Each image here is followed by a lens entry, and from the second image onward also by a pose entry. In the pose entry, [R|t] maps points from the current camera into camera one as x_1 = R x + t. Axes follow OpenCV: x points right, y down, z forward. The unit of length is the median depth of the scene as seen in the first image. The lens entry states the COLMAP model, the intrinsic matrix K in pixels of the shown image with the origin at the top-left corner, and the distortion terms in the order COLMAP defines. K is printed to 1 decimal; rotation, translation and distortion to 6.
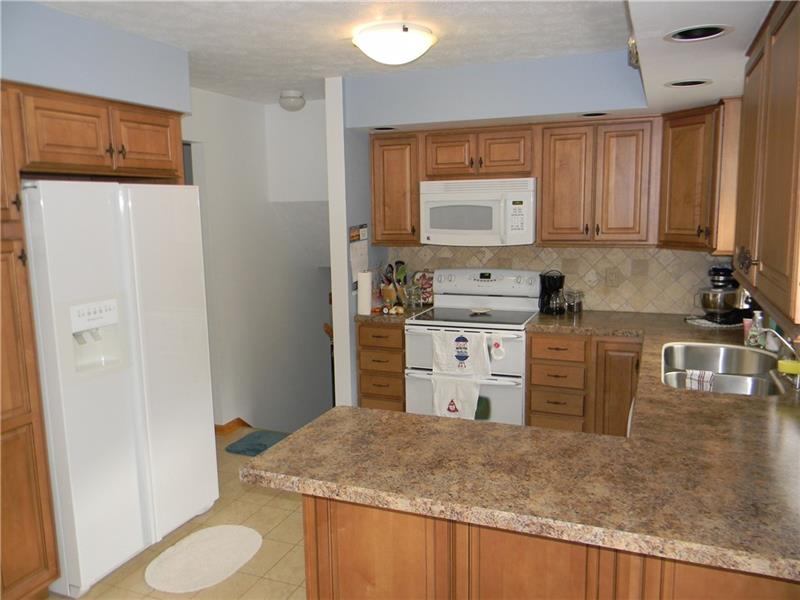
lens RADIAL K [[646.5, 0, 393.5], [0, 646.5, 298.9], [0, 0, 1]] dist [0.007589, -0.014490]
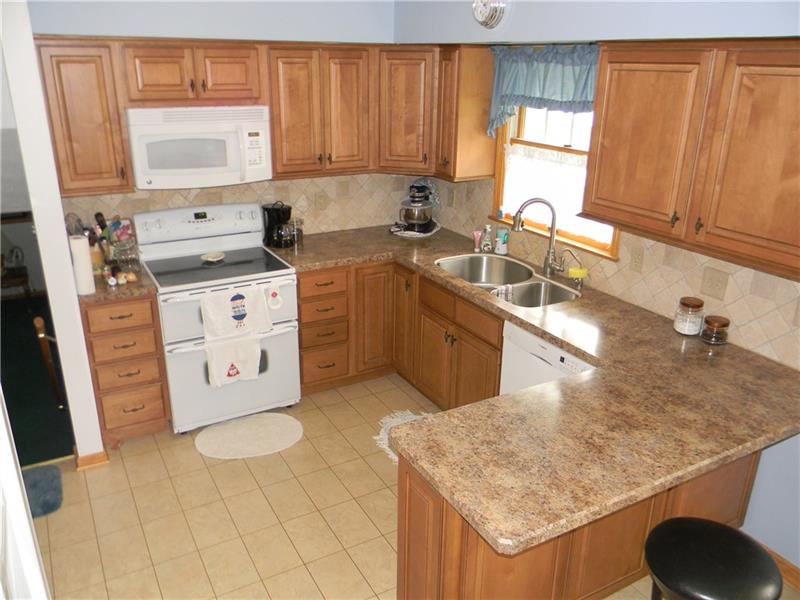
lens RADIAL K [[646.5, 0, 395.4], [0, 646.5, 299.4], [0, 0, 1]] dist [0.007589, -0.014490]
pose [[0.622817, -0.248639, 0.741806, -0.403605], [0.088172, 0.964423, 0.249228, -0.132150], [-0.777383, -0.089817, 0.622582, 0.261895]]
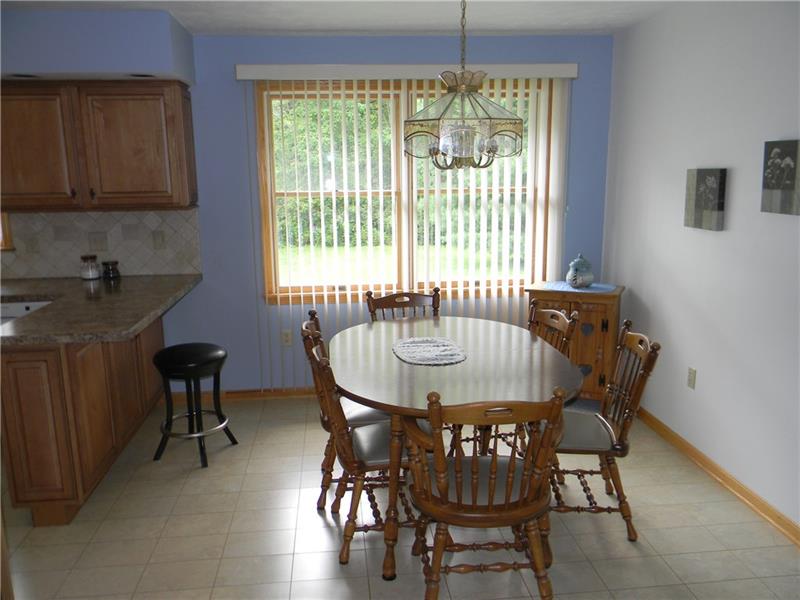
lens RADIAL K [[646.5, 0, 399.2], [0, 646.5, 299.2], [0, 0, 1]] dist [0.007589, -0.014490]
pose [[-0.472379, -0.144222, 0.869516, -0.824019], [0.151204, 0.958637, 0.241148, -0.038084], [-0.868329, 0.245387, -0.431034, 0.475608]]
